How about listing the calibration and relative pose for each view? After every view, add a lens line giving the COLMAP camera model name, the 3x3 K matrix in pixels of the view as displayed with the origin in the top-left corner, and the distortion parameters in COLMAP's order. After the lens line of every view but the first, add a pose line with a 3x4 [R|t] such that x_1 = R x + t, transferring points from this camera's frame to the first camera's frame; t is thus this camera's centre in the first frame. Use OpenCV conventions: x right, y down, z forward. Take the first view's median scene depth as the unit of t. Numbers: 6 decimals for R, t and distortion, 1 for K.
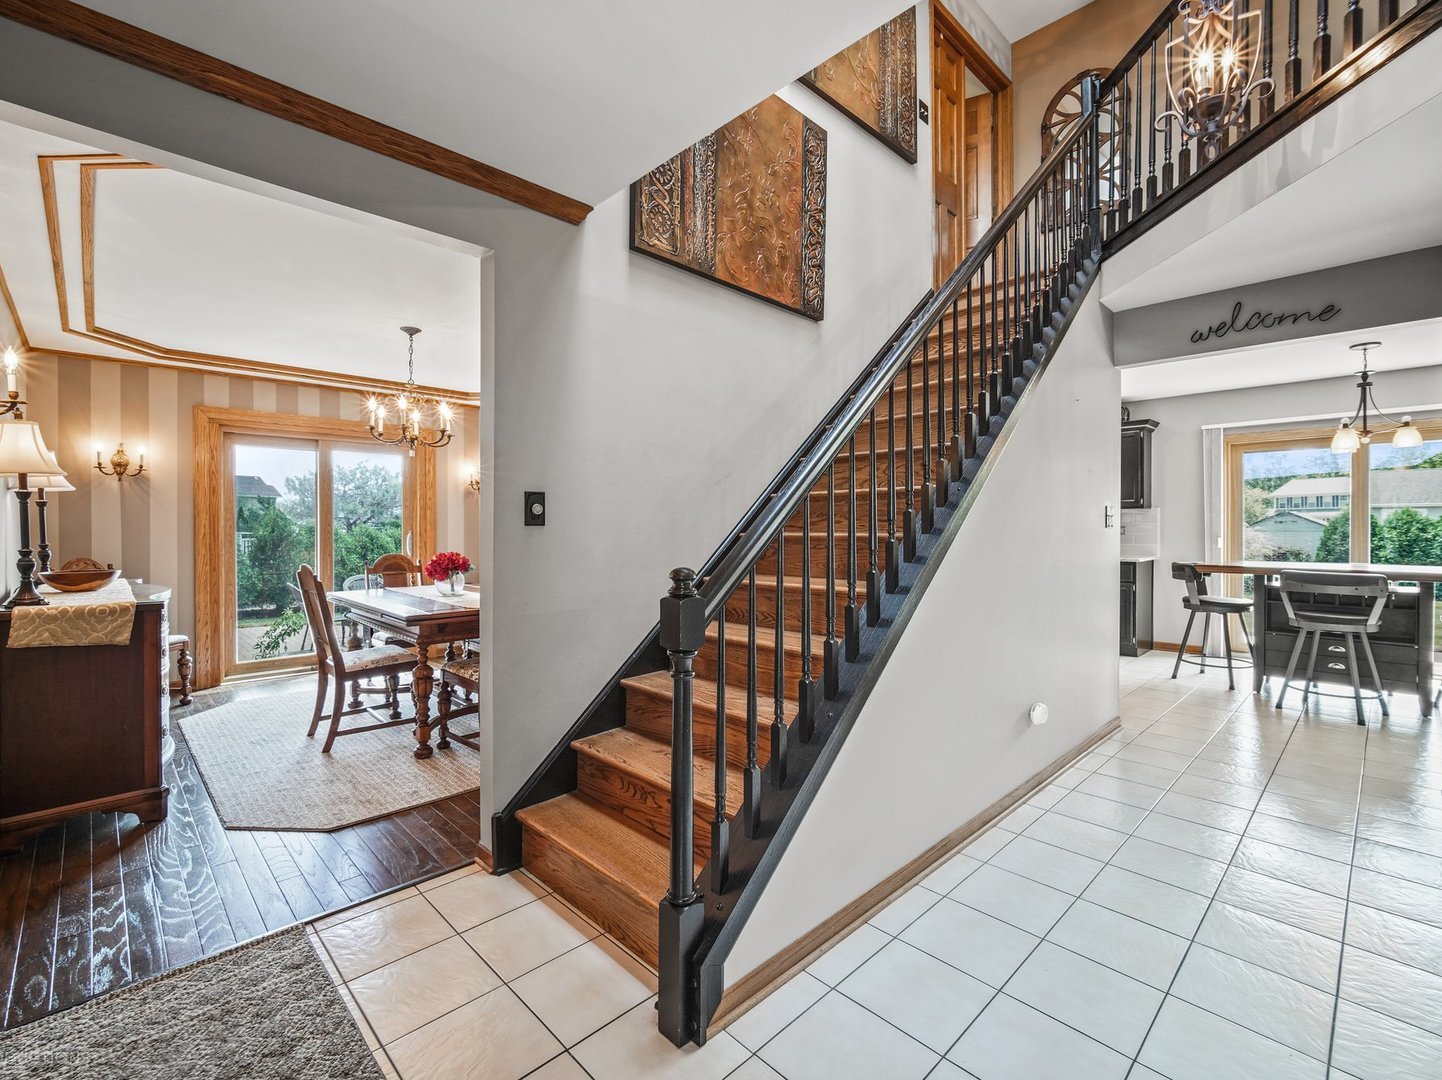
lens RADIAL K [[661.8, 0, 717.6], [0, 661.8, 527.2], [0, 0, 1]] dist [-0.002059, -0.000255]
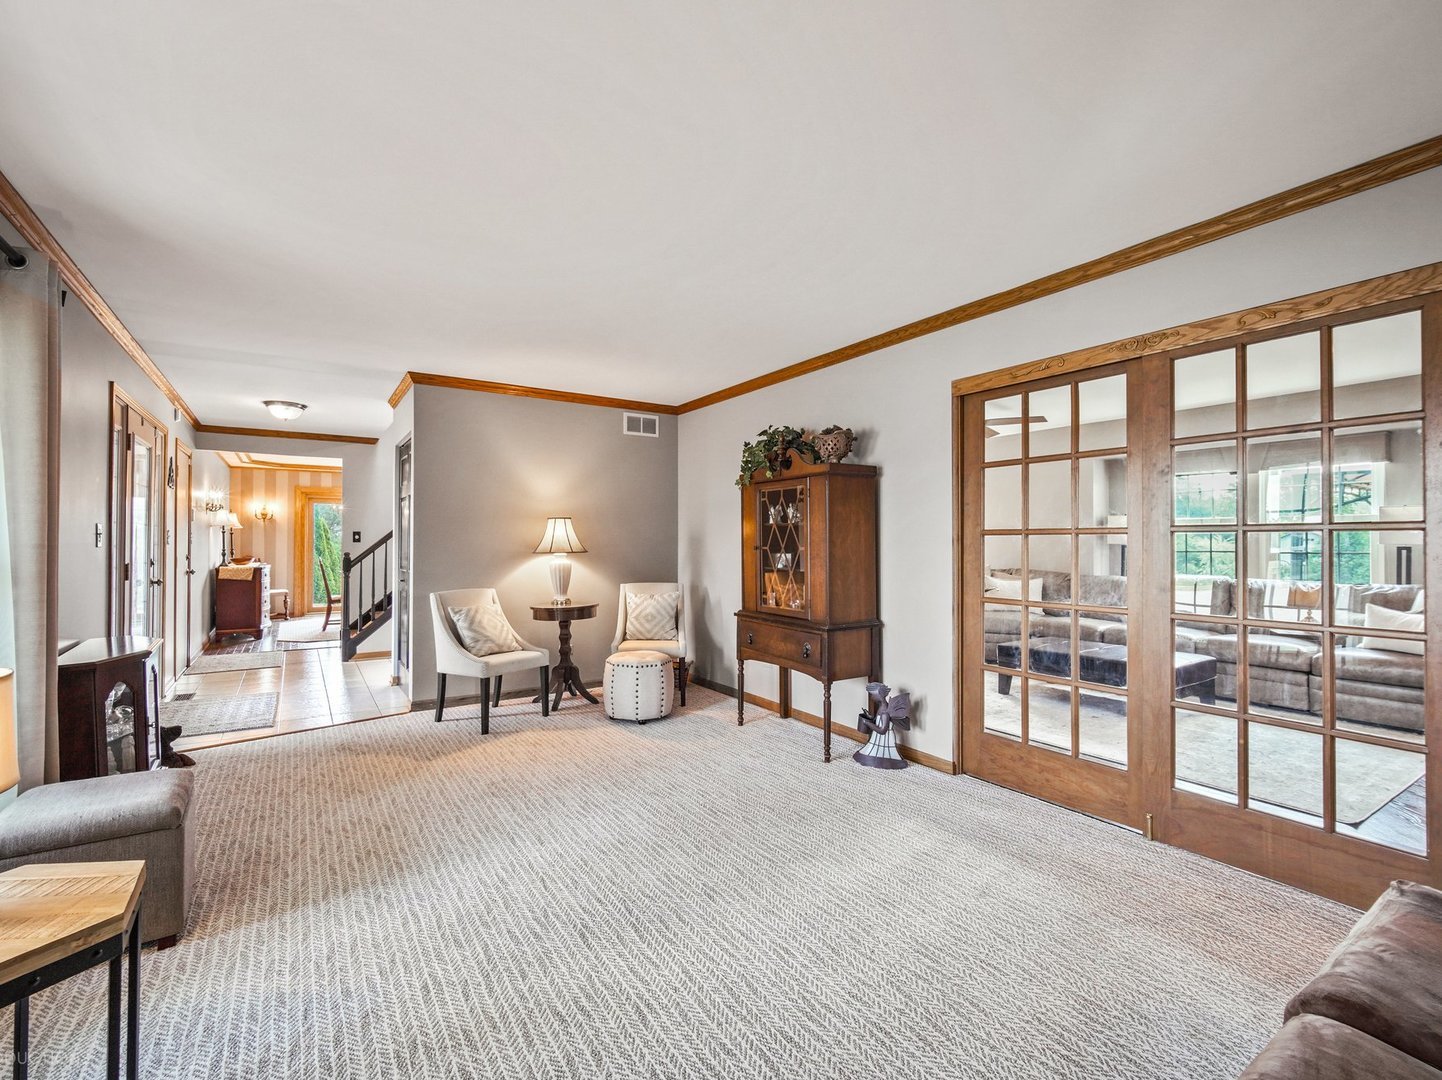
lens RADIAL K [[661.8, 0, 723.8], [0, 661.8, 536.4], [0, 0, 1]] dist [-0.002059, -0.000255]
pose [[0.982688, -0.002418, -0.185250, 1.094869], [0.001858, 0.999993, -0.003198, -0.009146], [0.185256, 0.002798, 0.982686, -0.964094]]
